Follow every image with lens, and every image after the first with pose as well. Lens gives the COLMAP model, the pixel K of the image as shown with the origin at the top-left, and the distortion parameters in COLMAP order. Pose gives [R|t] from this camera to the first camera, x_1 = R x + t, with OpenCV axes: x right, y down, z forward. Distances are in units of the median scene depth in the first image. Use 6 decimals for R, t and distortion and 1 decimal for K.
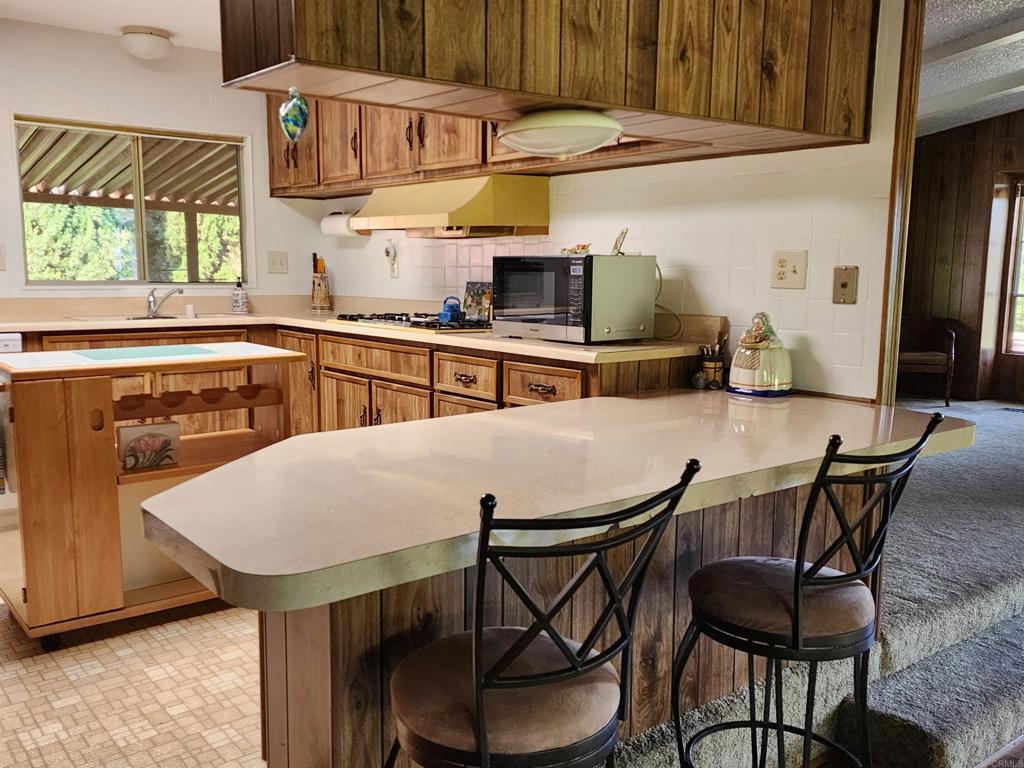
lens RADIAL K [[937.0, 0, 503.0], [0, 937.0, 388.5], [0, 0, 1]] dist [0.086550, 0.000000]
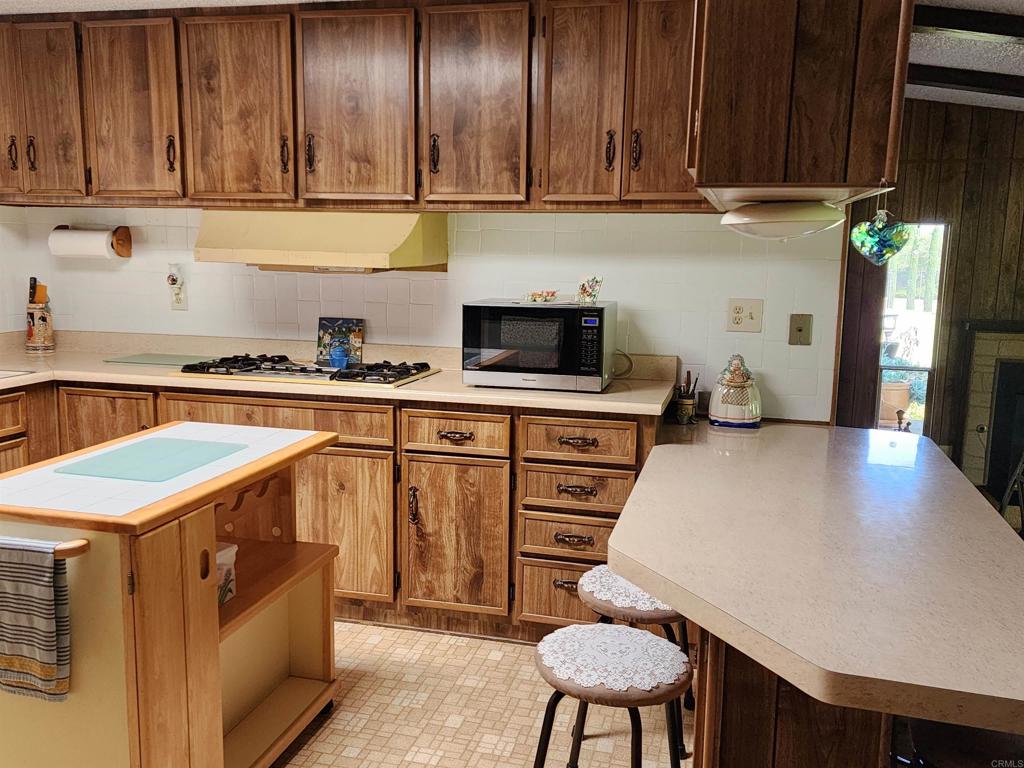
lens RADIAL K [[937.0, 0, 508.1], [0, 937.0, 382.0], [0, 0, 1]] dist [0.086550, 0.000000]
pose [[0.792624, -0.085164, 0.603734, -0.537751], [0.069031, 0.996365, 0.049920, -0.103253], [-0.605790, 0.002109, 0.795621, 0.212389]]
